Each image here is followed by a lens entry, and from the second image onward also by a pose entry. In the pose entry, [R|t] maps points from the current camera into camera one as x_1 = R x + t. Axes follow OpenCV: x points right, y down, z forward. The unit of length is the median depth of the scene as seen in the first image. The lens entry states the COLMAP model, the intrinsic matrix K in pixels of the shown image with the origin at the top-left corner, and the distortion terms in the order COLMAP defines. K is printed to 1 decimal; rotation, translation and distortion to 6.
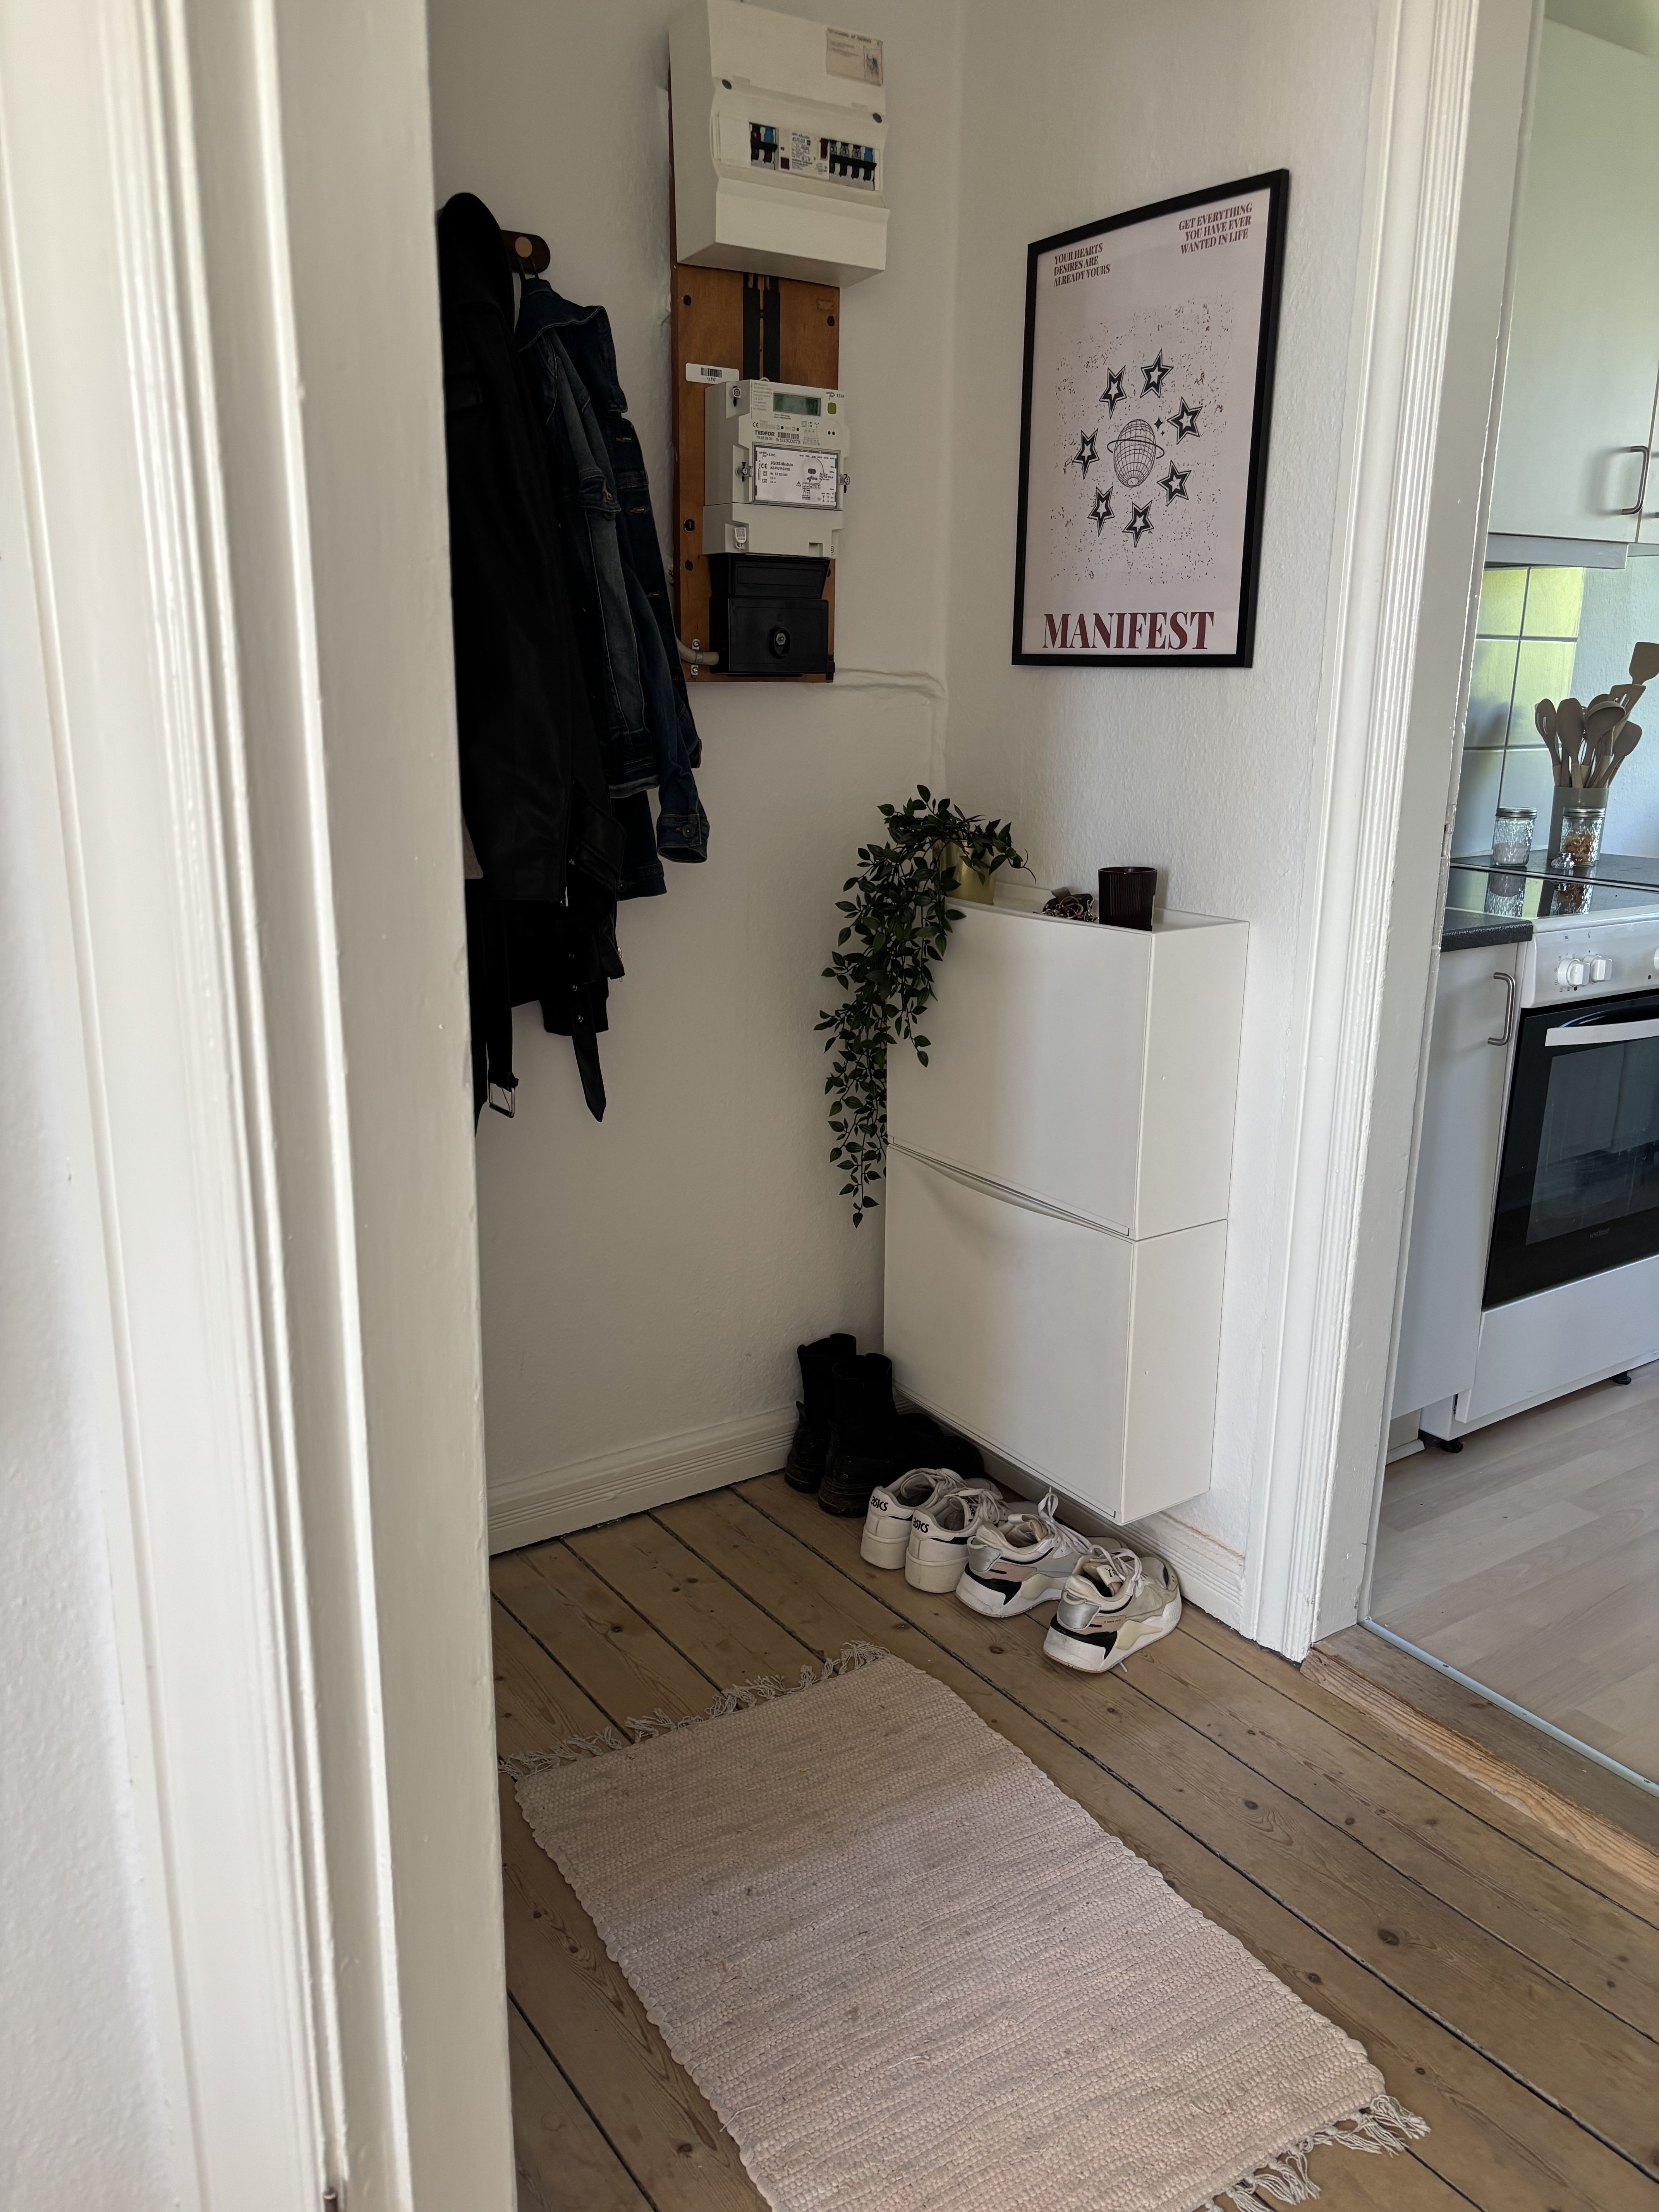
lens RADIAL K [[1671.3, 0, 829.5], [0, 1671.3, 1106.0], [0, 0, 1]] dist [0.007270, 0.003080]
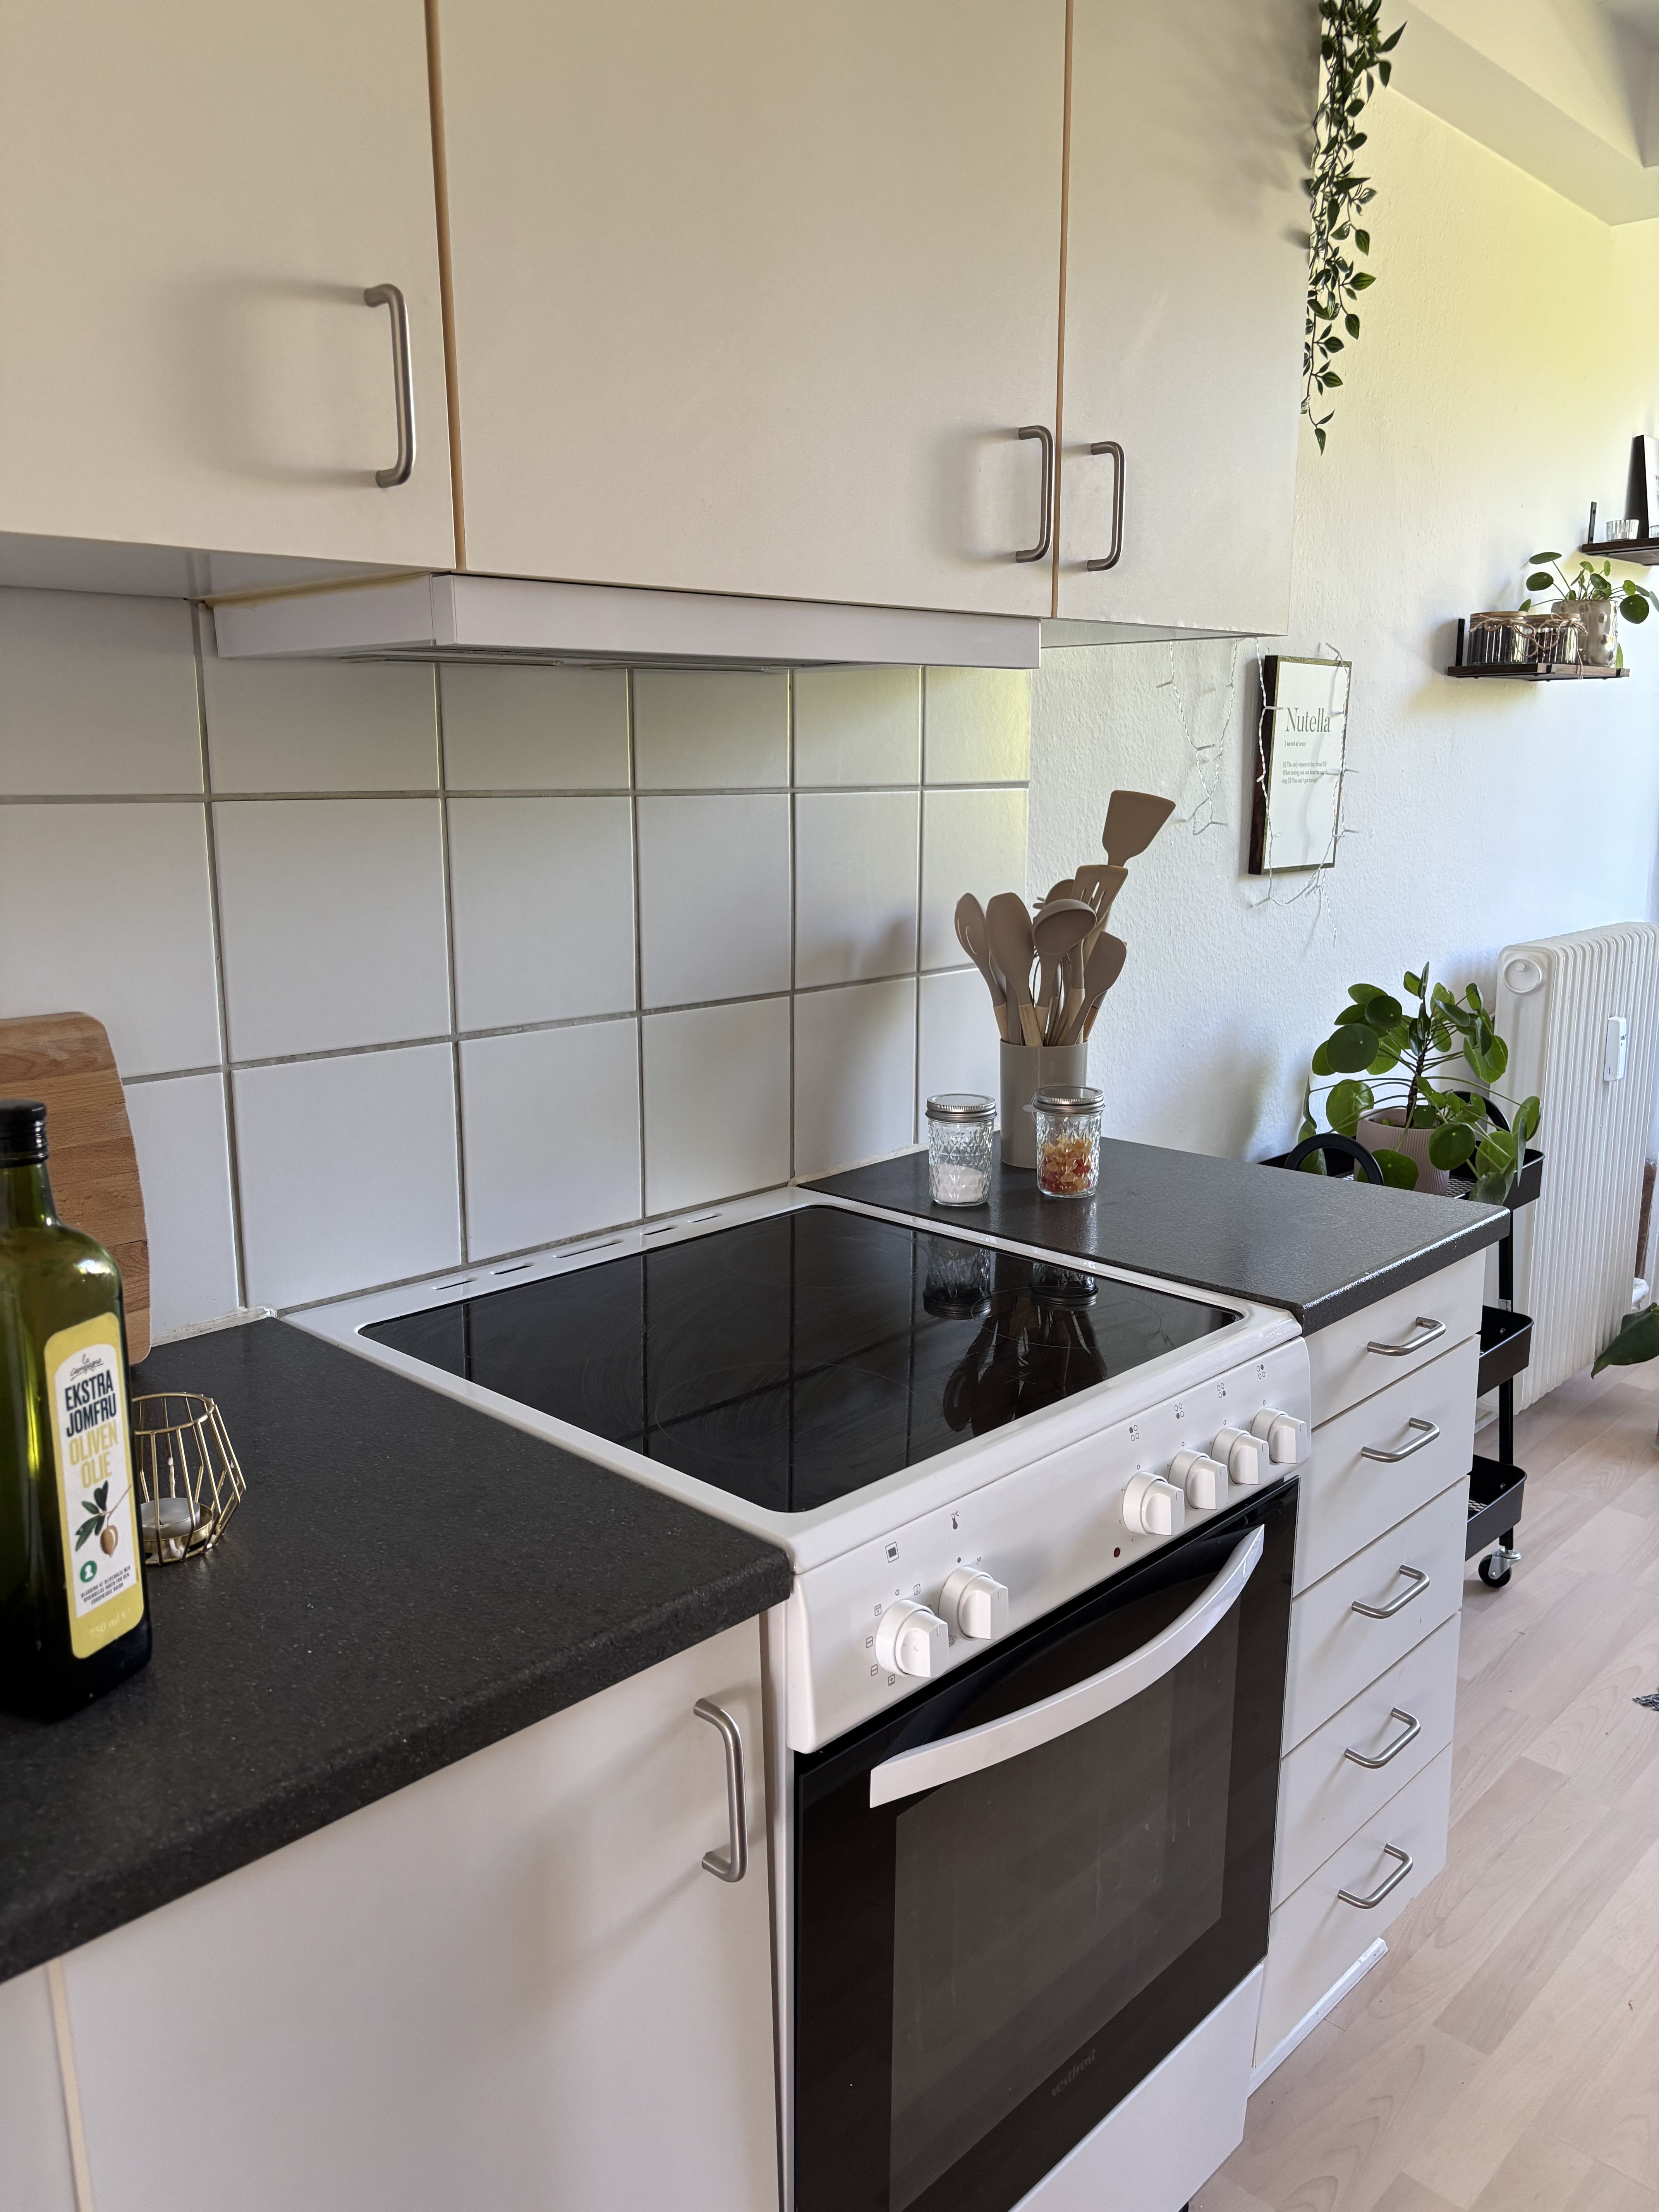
lens RADIAL K [[1684.5, 0, 829.5], [0, 1684.5, 1106.0], [0, 0, 1]] dist [0.034438, 0.001012]
pose [[0.981269, -0.055701, 0.184414, 0.273813], [0.065494, 0.996725, -0.047440, -0.147957], [-0.181167, 0.058630, 0.981703, 0.453688]]
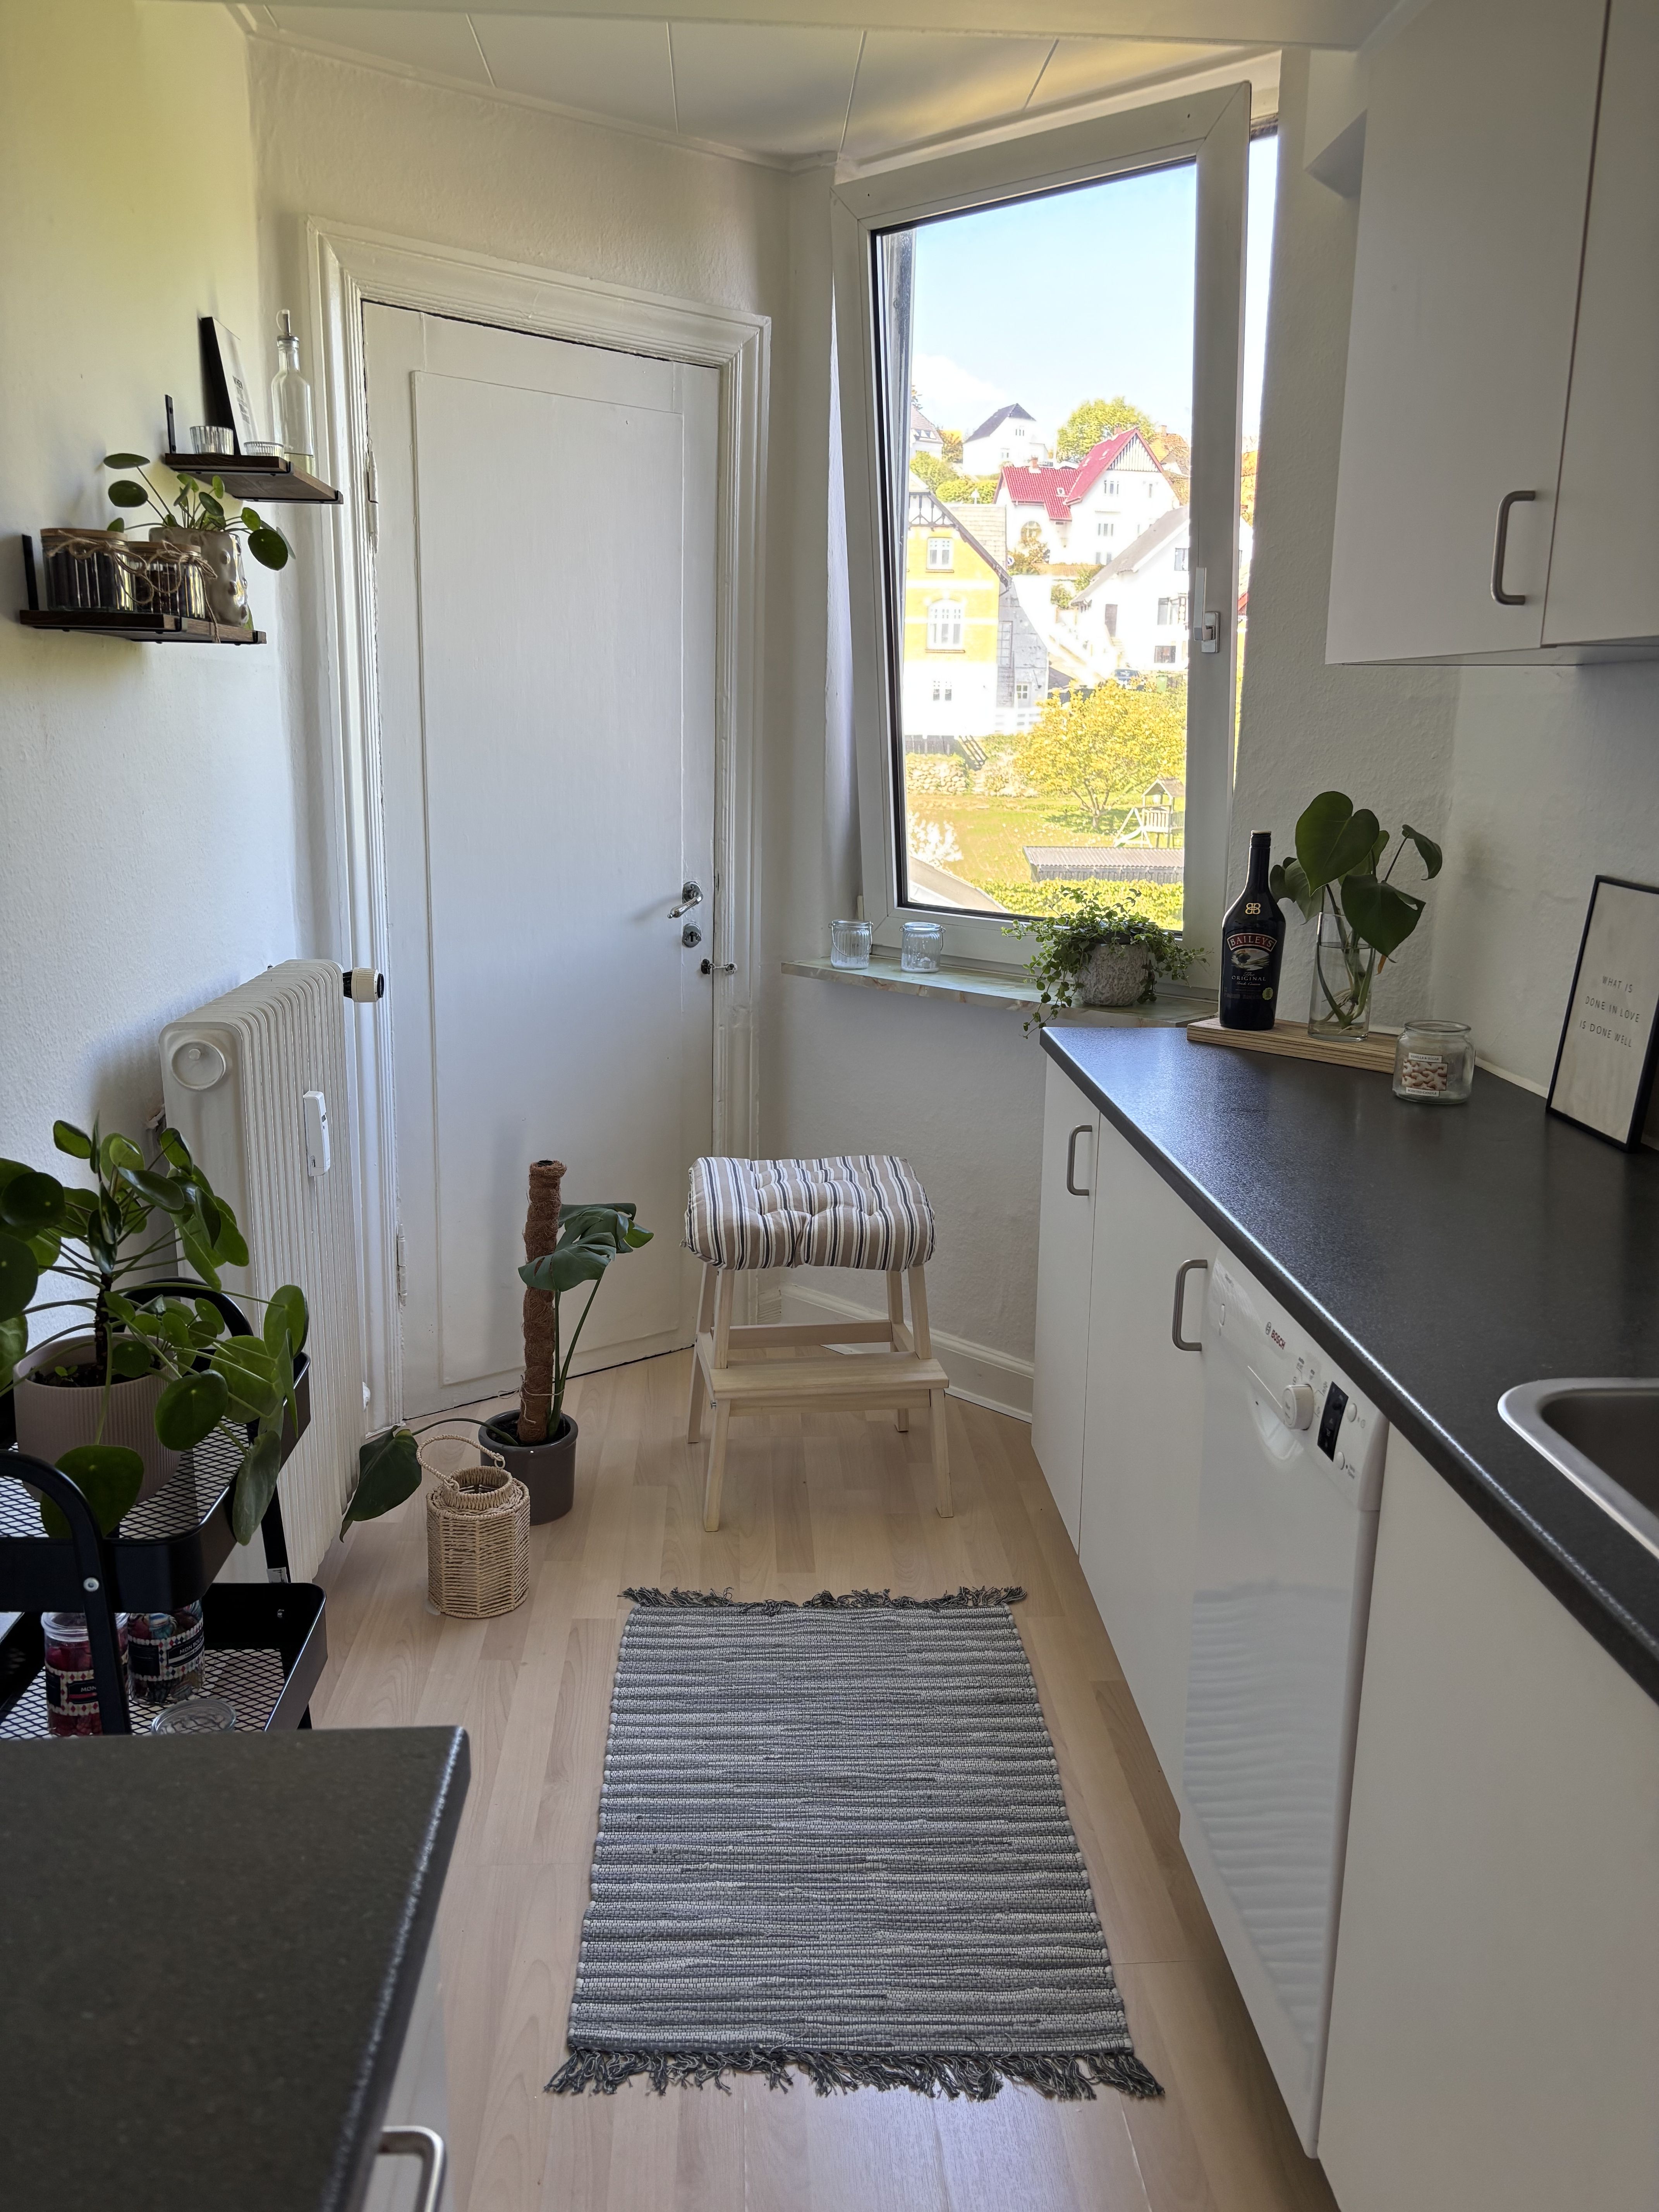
lens RADIAL K [[1684.5, 0, 829.5], [0, 1684.5, 1106.0], [0, 0, 1]] dist [0.034438, 0.001012]
pose [[0.532849, -0.191490, 0.824259, 0.350463], [0.210454, 0.973443, 0.090099, -0.193776], [-0.819622, 0.125460, 0.558998, 0.608185]]
